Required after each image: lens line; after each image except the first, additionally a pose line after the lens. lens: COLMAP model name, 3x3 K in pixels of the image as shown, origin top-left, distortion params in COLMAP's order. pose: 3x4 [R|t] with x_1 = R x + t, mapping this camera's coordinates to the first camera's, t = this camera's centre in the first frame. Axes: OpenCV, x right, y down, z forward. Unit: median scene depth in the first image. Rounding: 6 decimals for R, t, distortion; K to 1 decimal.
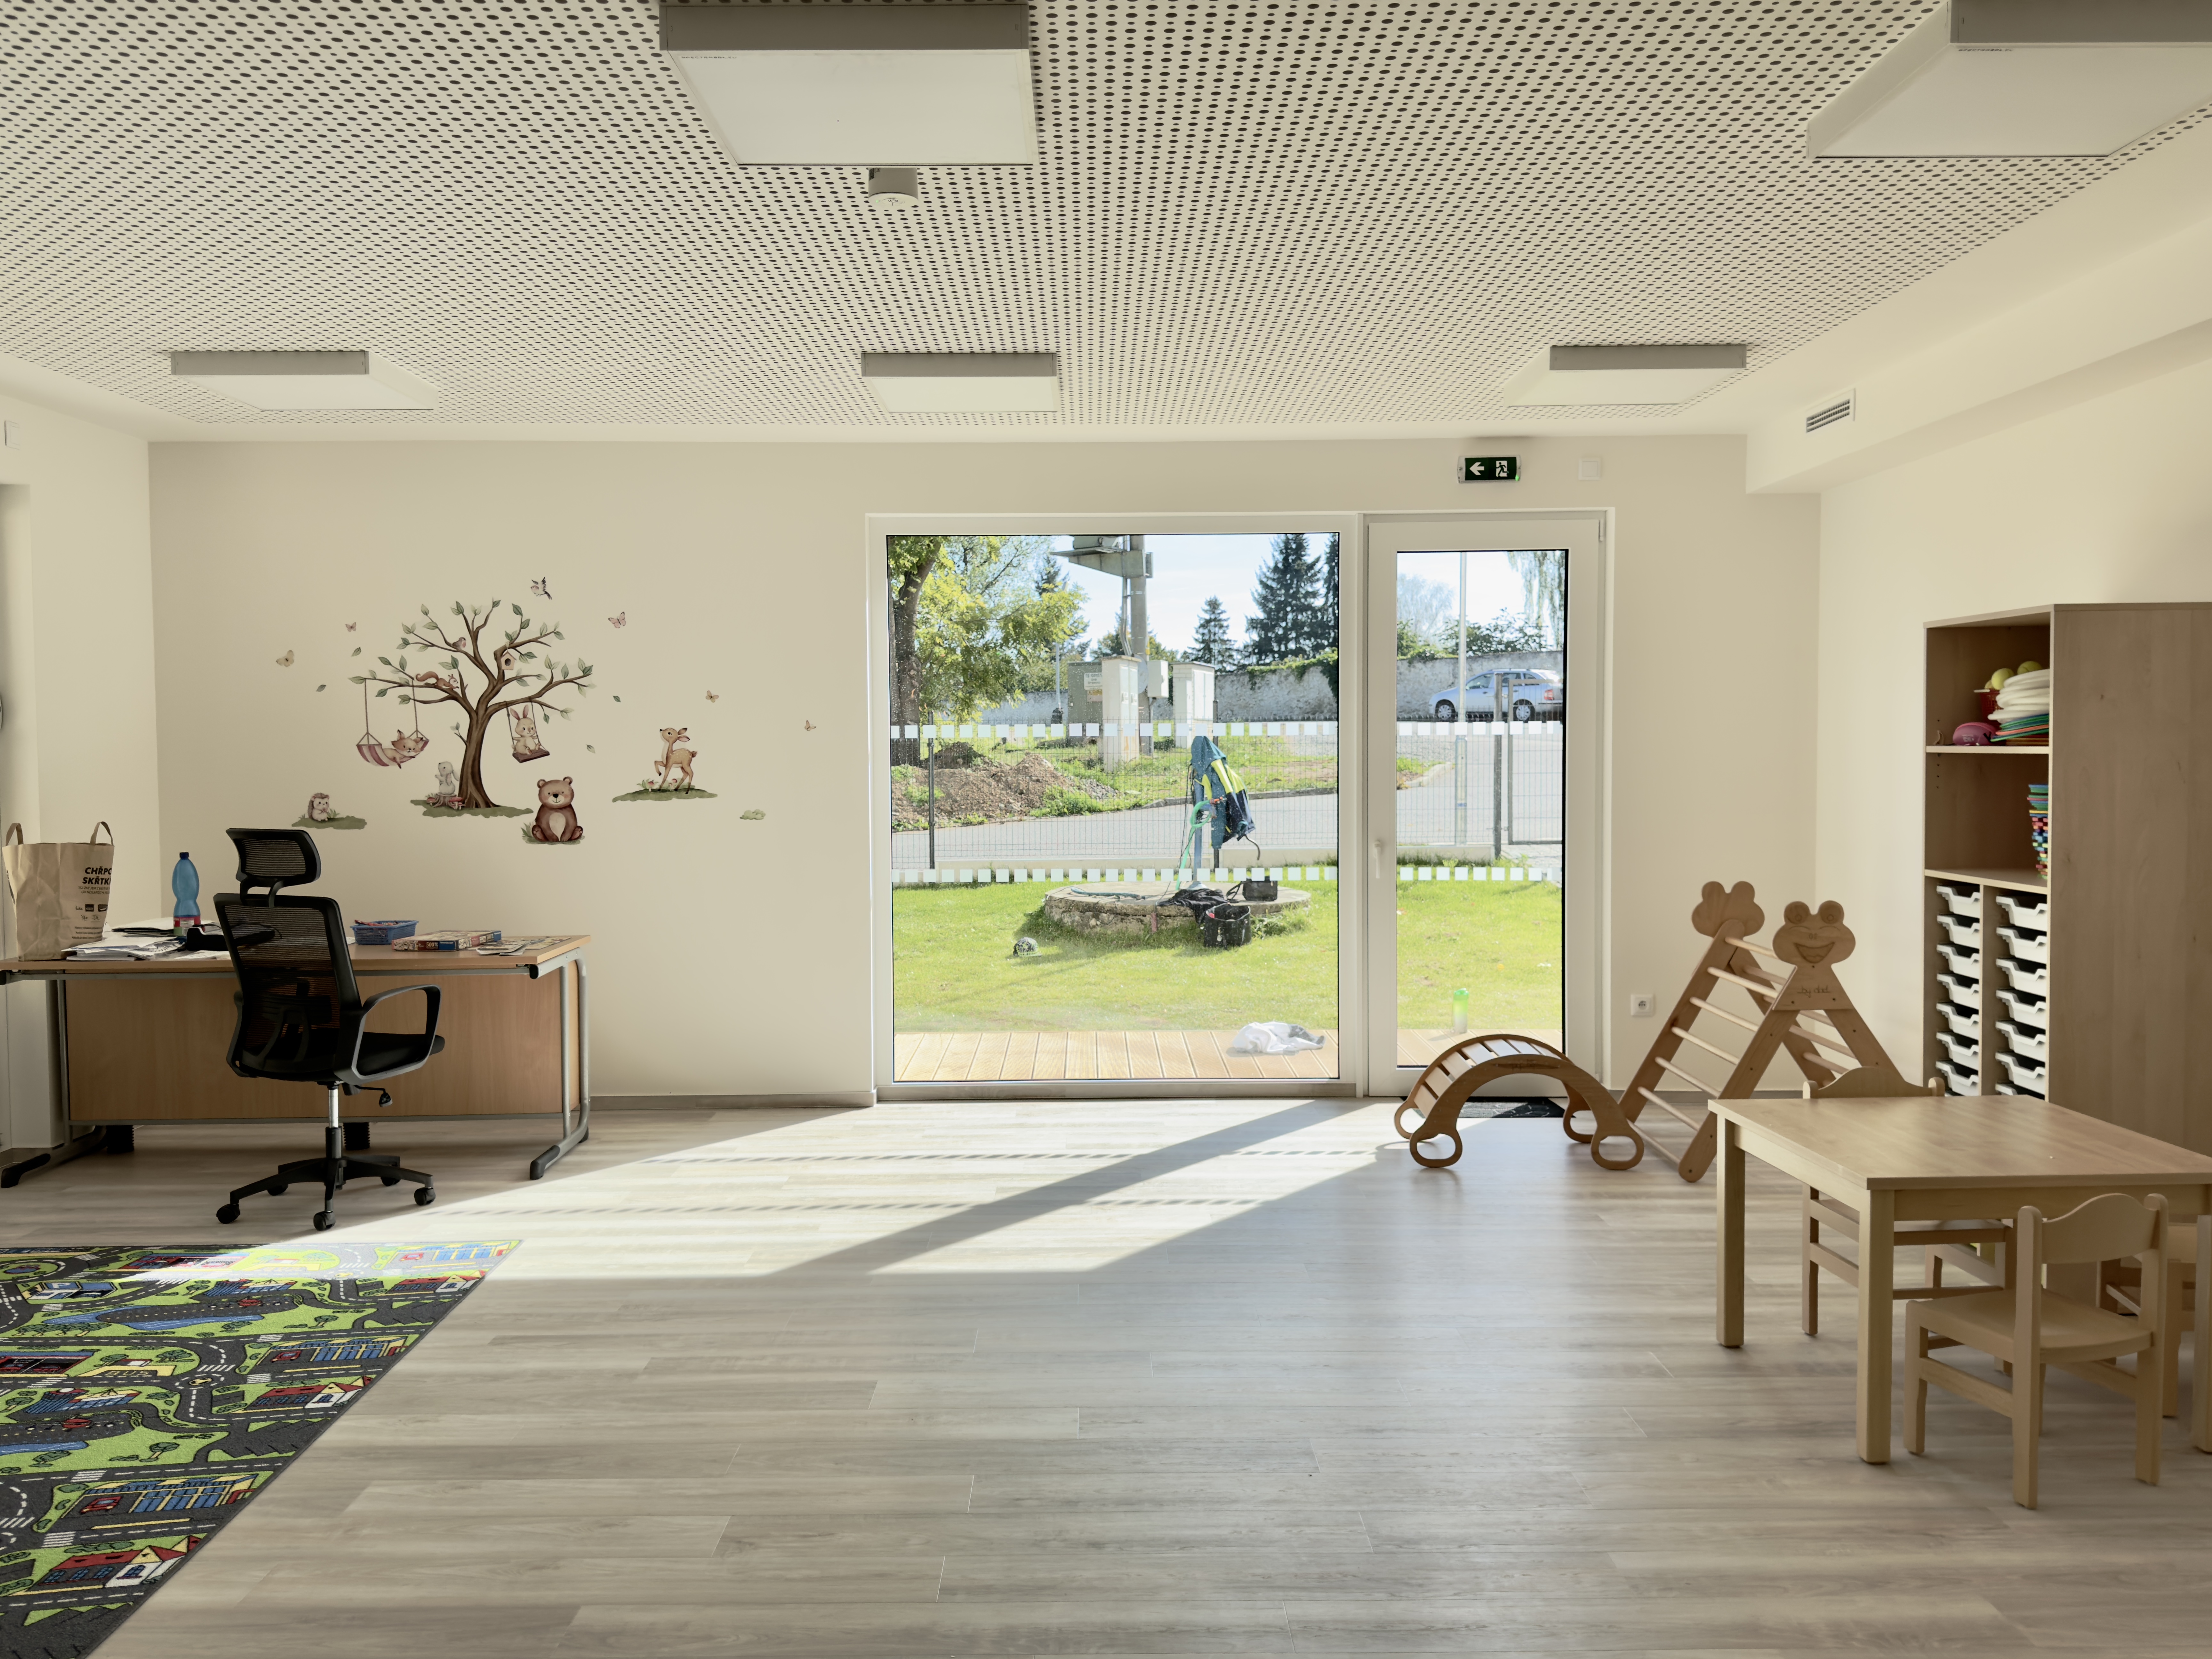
lens RADIAL K [[1795.1, 0, 1112.3], [0, 1795.1, 830.7], [0, 0, 1]] dist [0.166773, -0.336674]
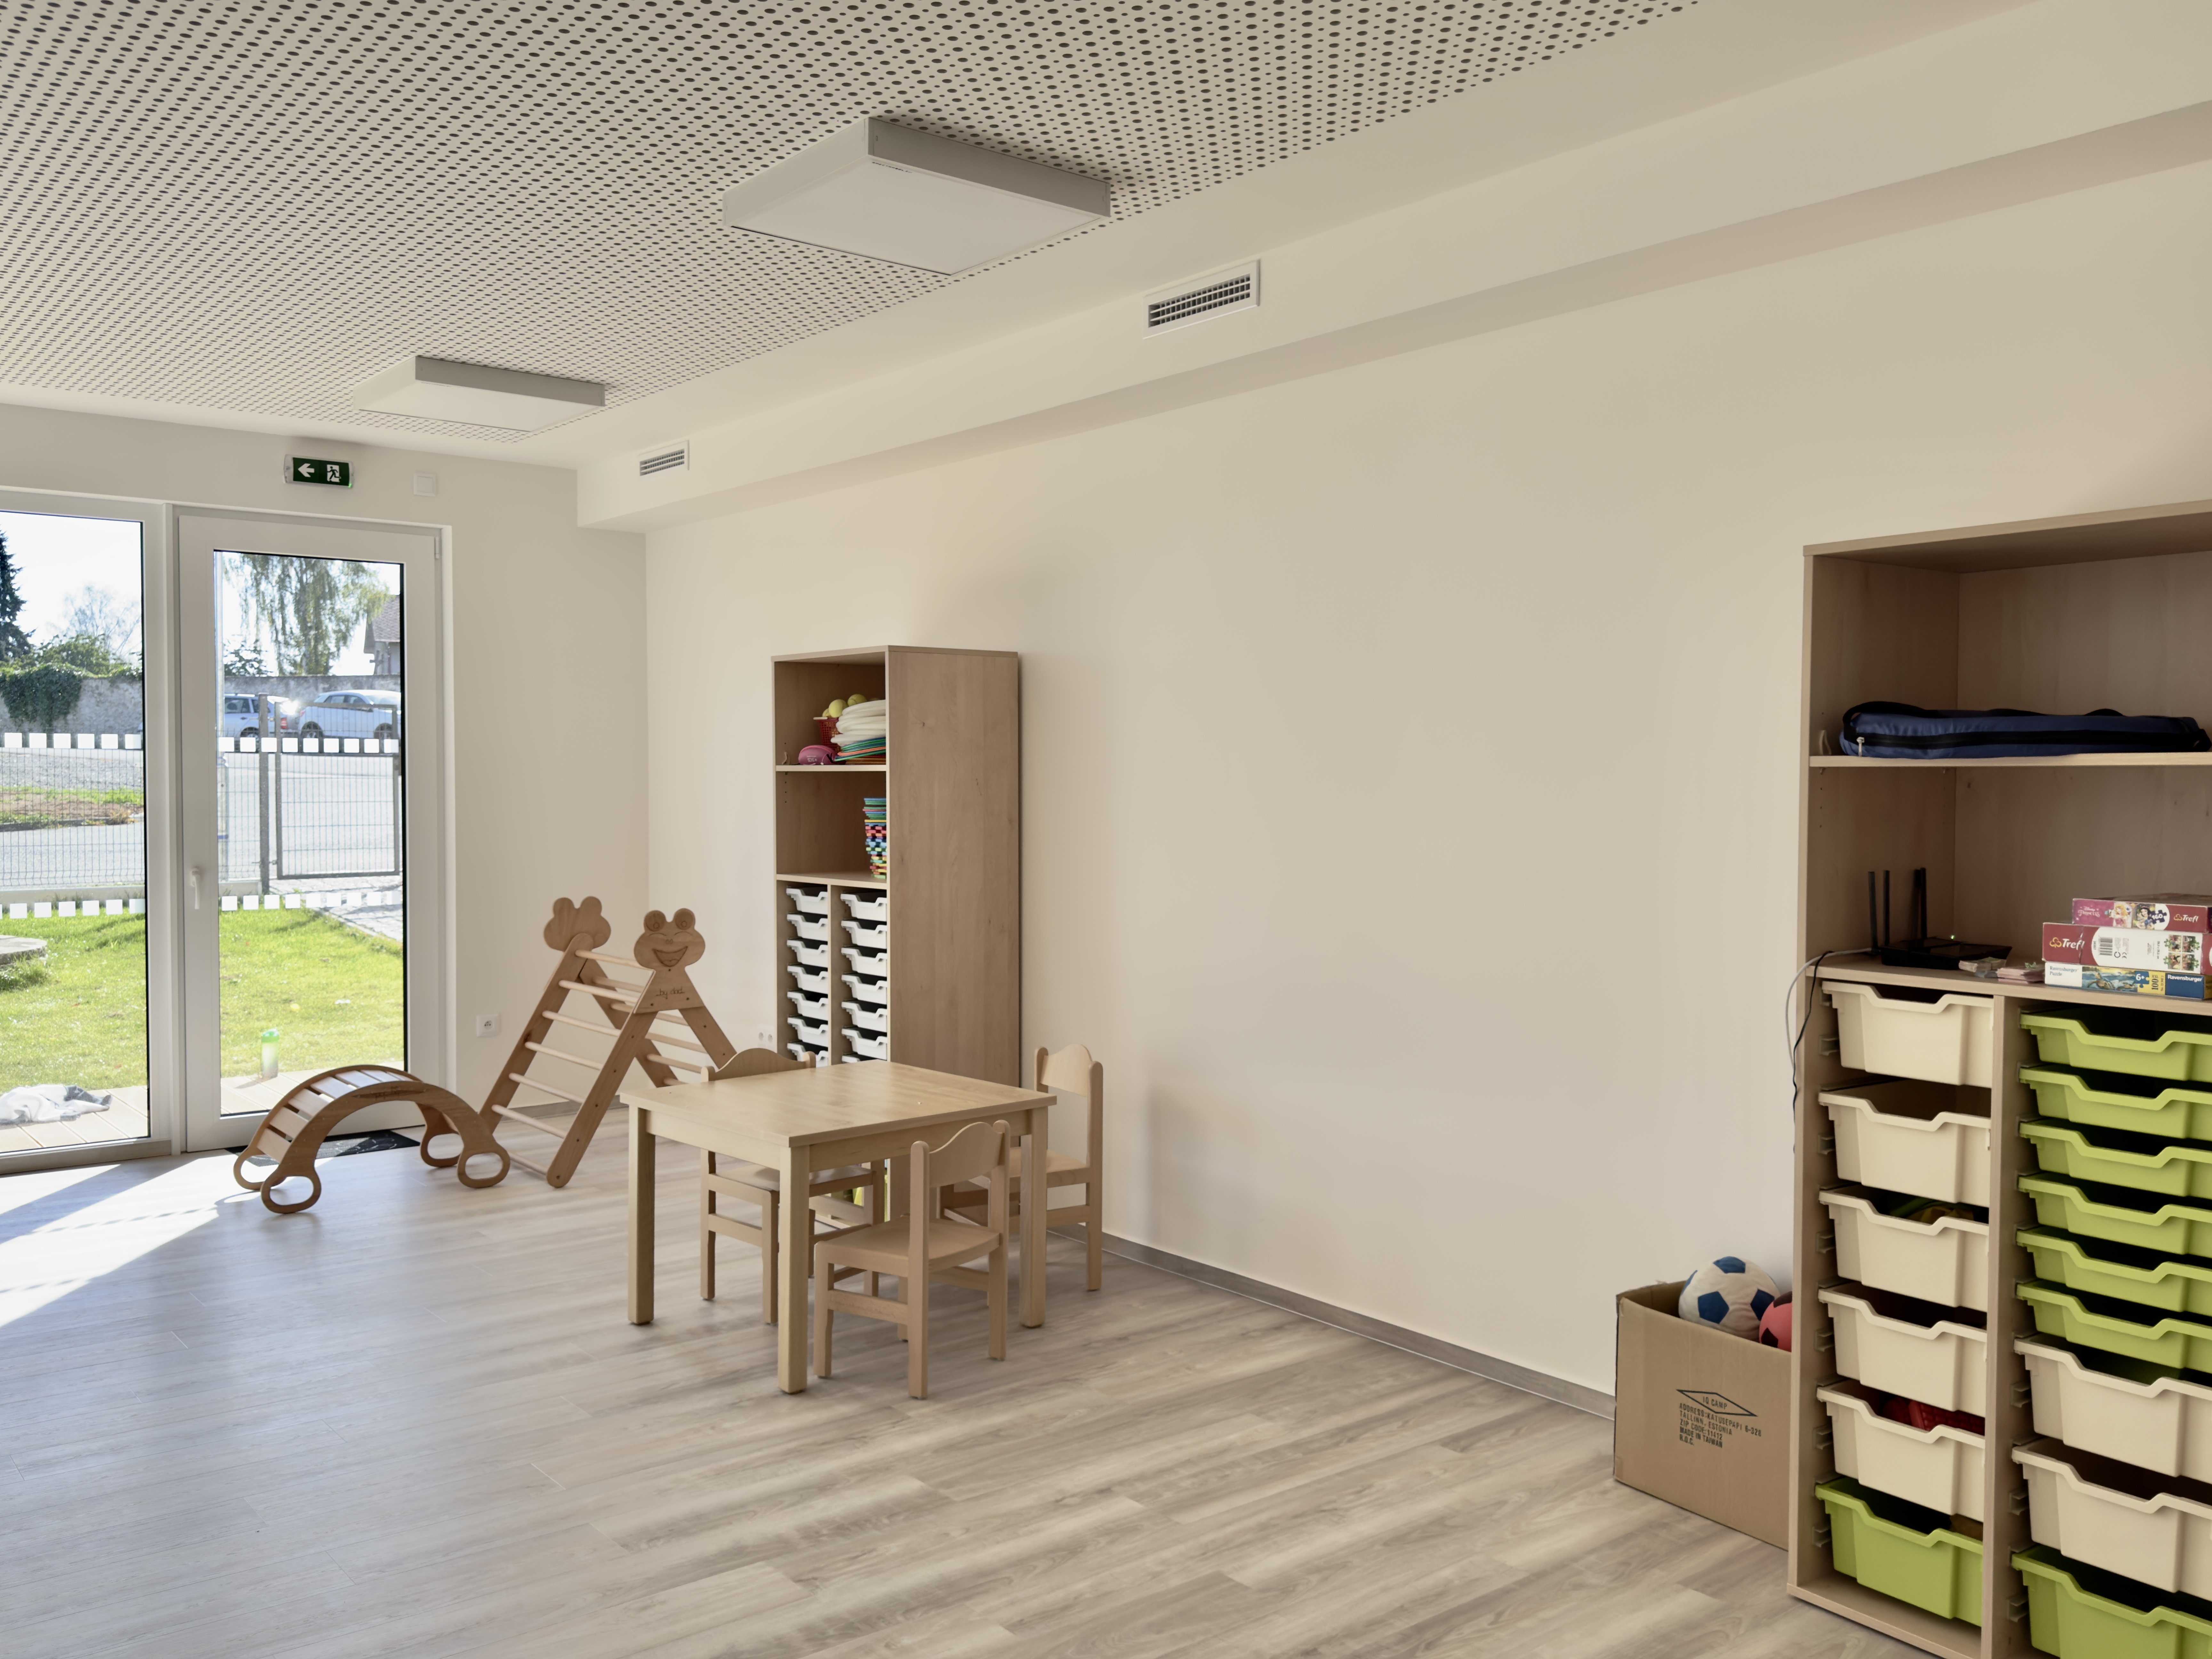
lens RADIAL K [[1795.1, 0, 1112.3], [0, 1795.1, 830.7], [0, 0, 1]] dist [0.166773, -0.336674]
pose [[0.782432, -0.010386, 0.622650, -0.091248], [0.023314, 0.999649, -0.012622, 0.013385], [-0.622300, 0.024393, 0.782399, -0.005205]]
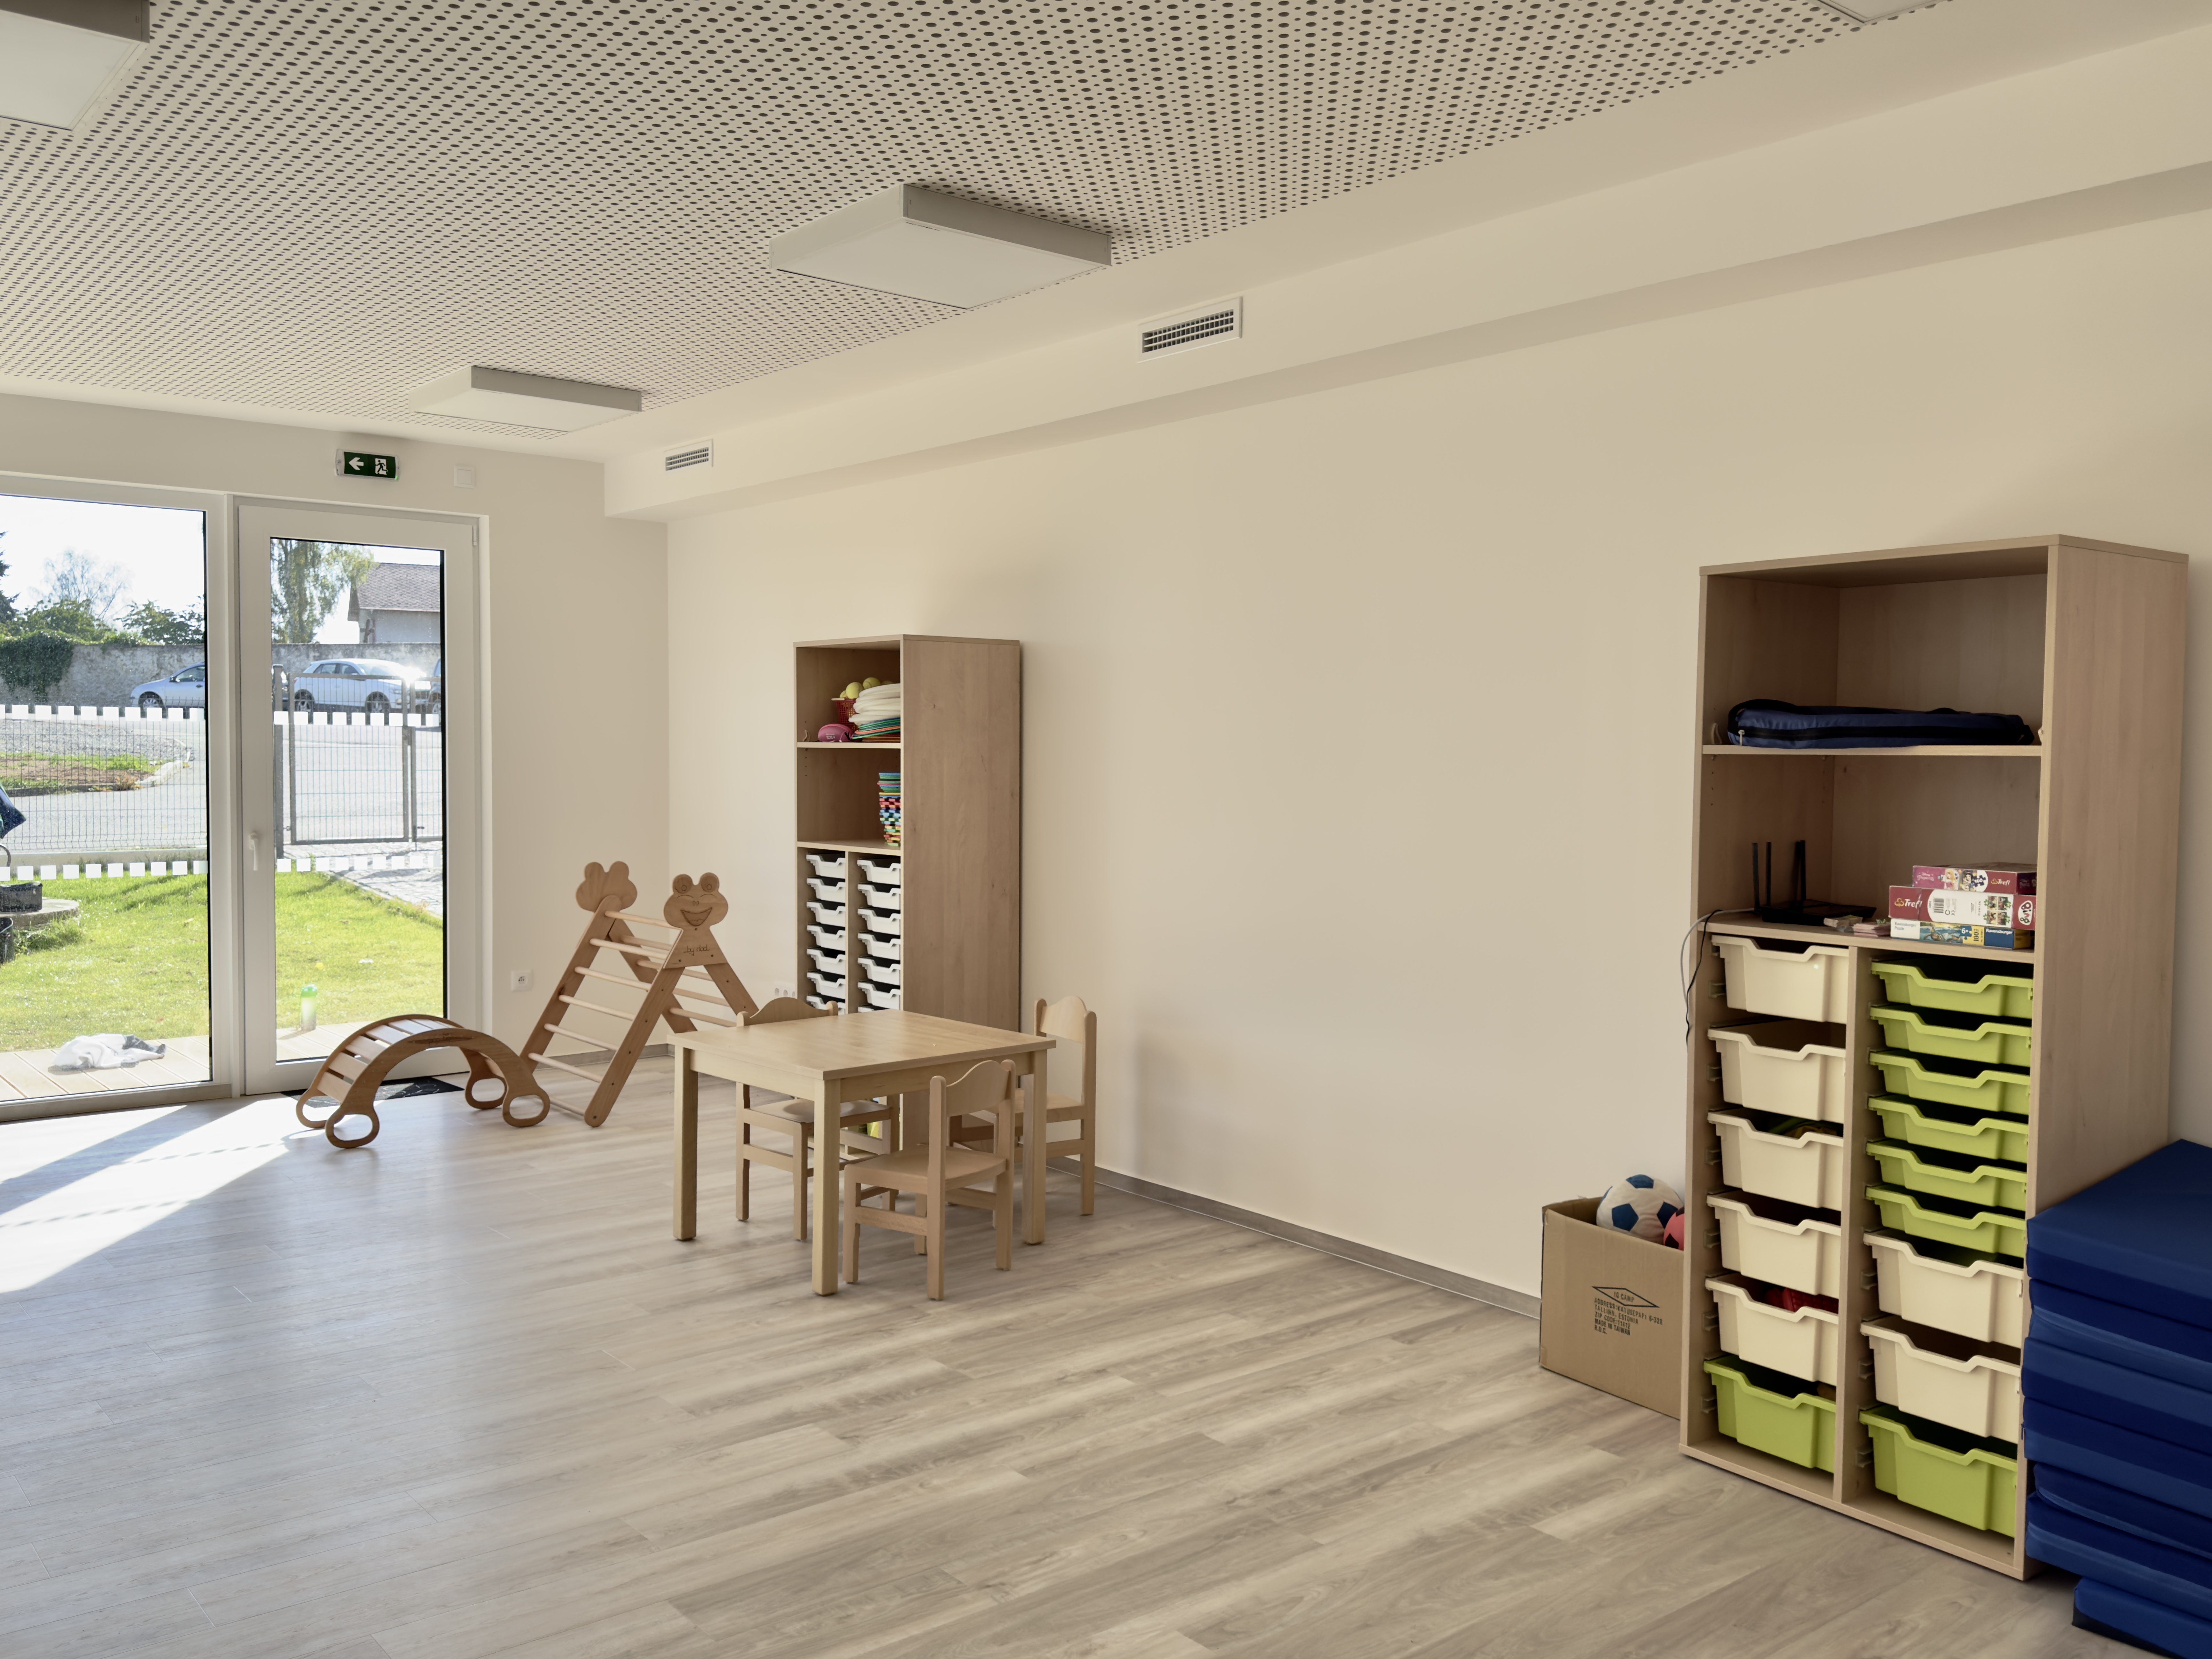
lens RADIAL K [[1795.1, 0, 1112.3], [0, 1795.1, 830.7], [0, 0, 1]] dist [0.166773, -0.336674]
pose [[0.775701, -0.015407, 0.630913, -0.165561], [0.017261, 0.999846, 0.003194, 0.013802], [-0.630865, 0.008412, 0.775847, -0.085545]]
